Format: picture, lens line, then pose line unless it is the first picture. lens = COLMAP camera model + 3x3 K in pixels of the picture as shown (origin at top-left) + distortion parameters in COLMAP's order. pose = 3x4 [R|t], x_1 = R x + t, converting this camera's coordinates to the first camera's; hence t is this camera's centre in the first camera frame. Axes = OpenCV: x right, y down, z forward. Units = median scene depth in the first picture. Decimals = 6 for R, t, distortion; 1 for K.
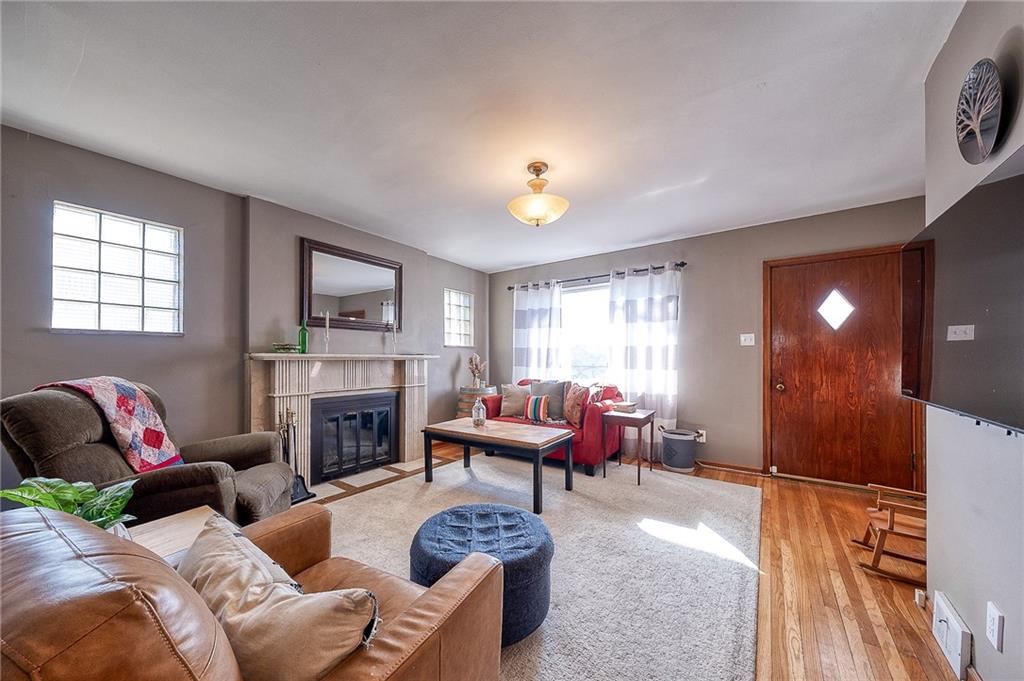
lens RADIAL K [[348.4, 0, 513.5], [0, 348.4, 357.3], [0, 0, 1]] dist [0.006025, -0.000659]
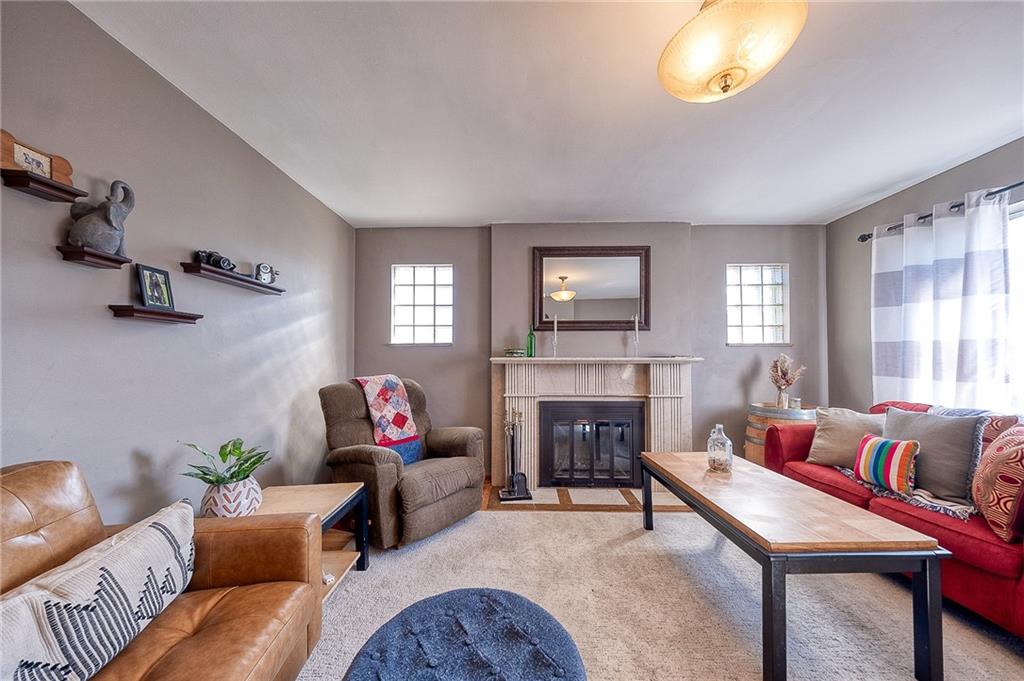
lens RADIAL K [[348.4, 0, 500.1], [0, 348.4, 354.6], [0, 0, 1]] dist [0.006025, -0.000659]
pose [[0.576014, -0.015899, -0.817285, 0.168898], [0.004522, 0.999858, -0.016263, -0.002143], [0.817427, 0.005673, 0.576004, 0.279031]]
